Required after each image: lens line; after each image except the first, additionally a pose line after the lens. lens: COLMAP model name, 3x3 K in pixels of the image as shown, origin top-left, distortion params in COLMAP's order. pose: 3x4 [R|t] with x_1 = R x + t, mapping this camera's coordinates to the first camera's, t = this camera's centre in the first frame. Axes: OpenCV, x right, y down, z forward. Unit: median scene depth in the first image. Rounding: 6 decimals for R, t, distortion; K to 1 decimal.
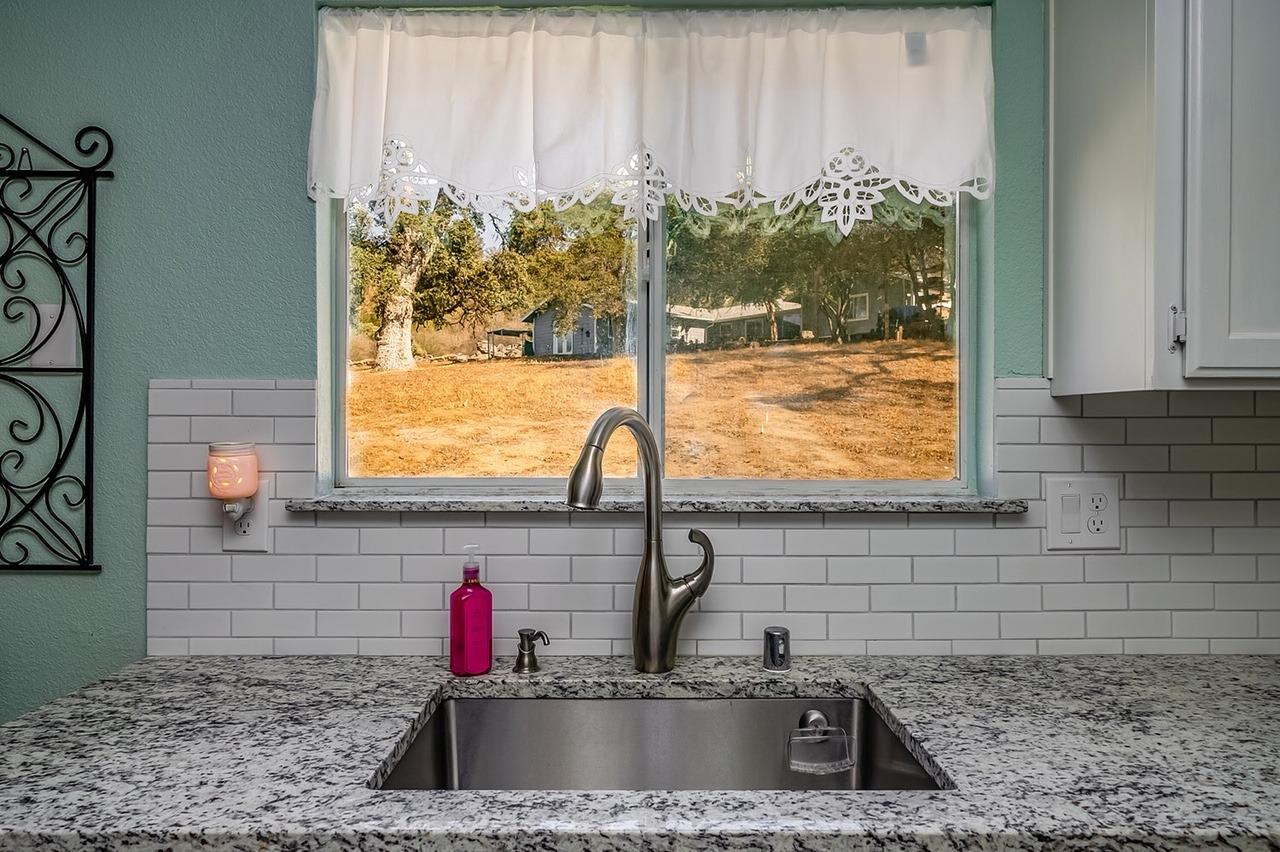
lens RADIAL K [[837.5, 0, 630.6], [0, 837.5, 422.4], [0, 0, 1]] dist [0.005150, 0.000876]
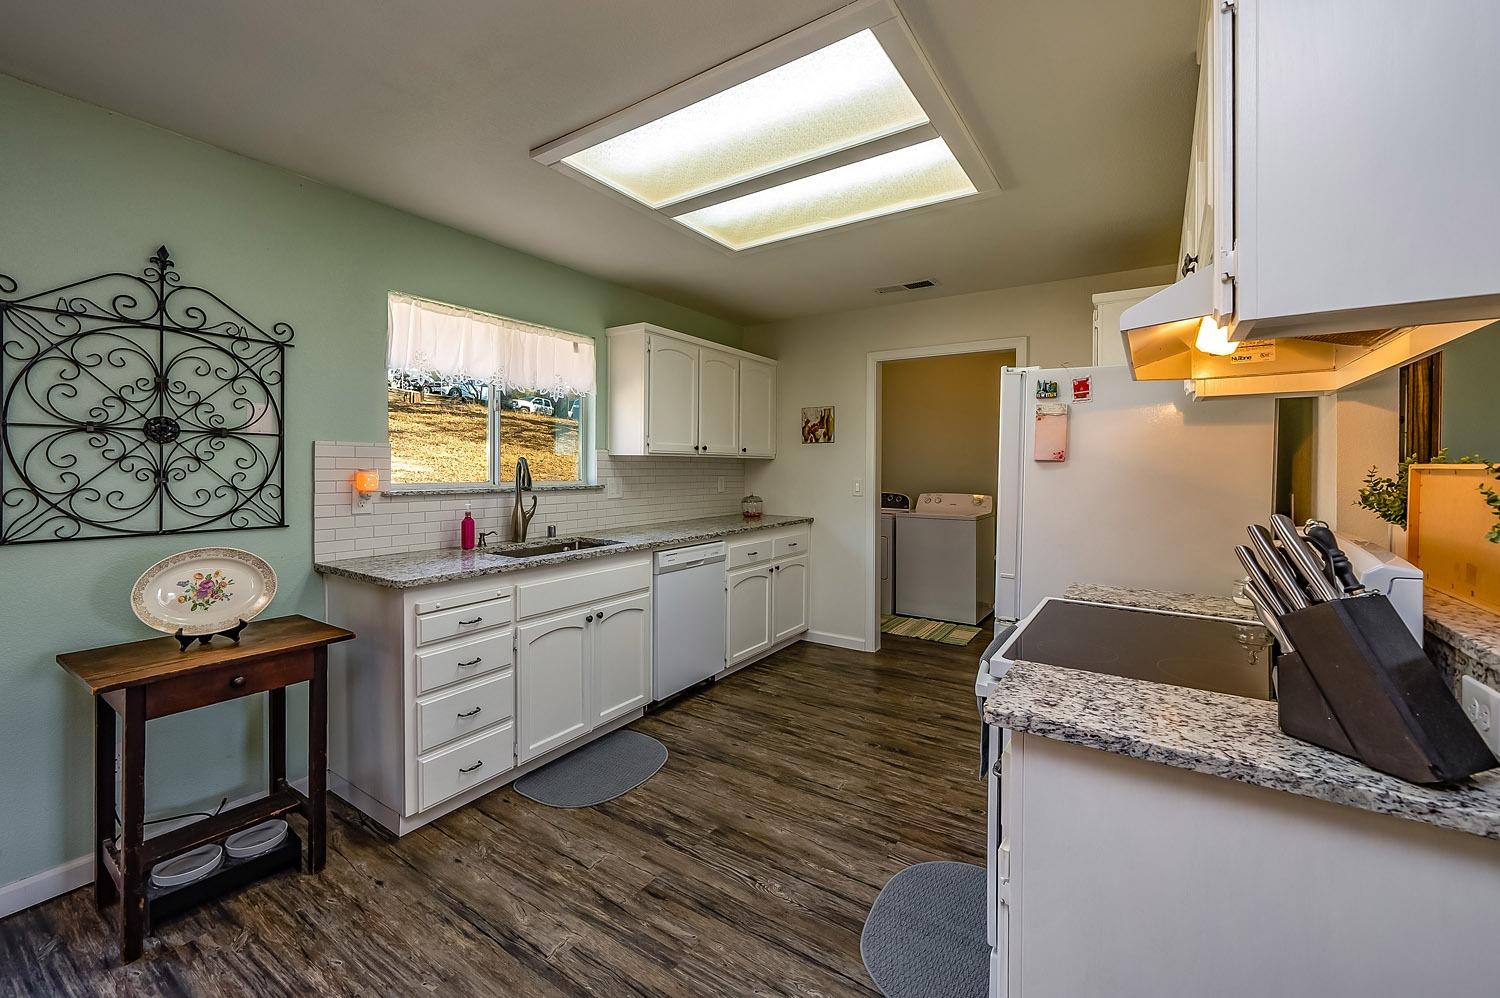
lens RADIAL K [[601.0, 0, 756.0], [0, 601.0, 472.0], [0, 0, 1]] dist [-0.001014, 0.000220]
pose [[0.532018, -0.005517, 0.846715, -1.309387], [-0.012722, 0.999814, 0.014508, -0.005371], [-0.846637, -0.018490, 0.531849, -0.865067]]
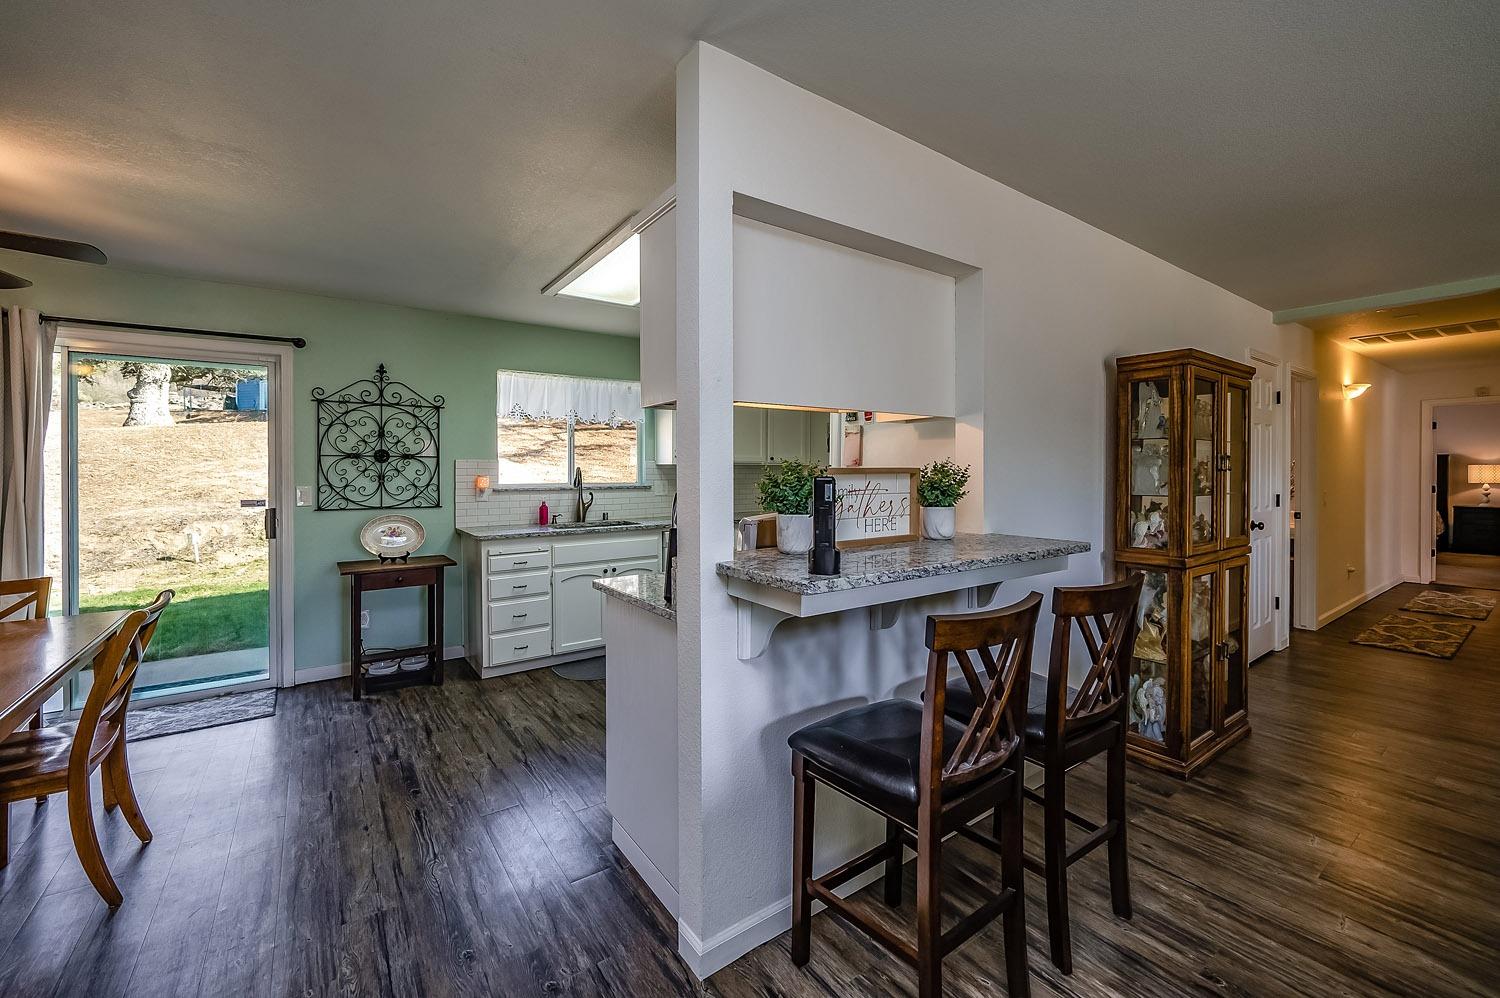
lens RADIAL K [[601.0, 0, 759.5], [0, 601.0, 474.8], [0, 0, 1]] dist [-0.001014, 0.000220]
pose [[0.789851, -0.005853, 0.613270, -1.188977], [-0.001804, 0.999928, 0.011867, -0.014295], [-0.613296, -0.010480, 0.789784, -2.175758]]
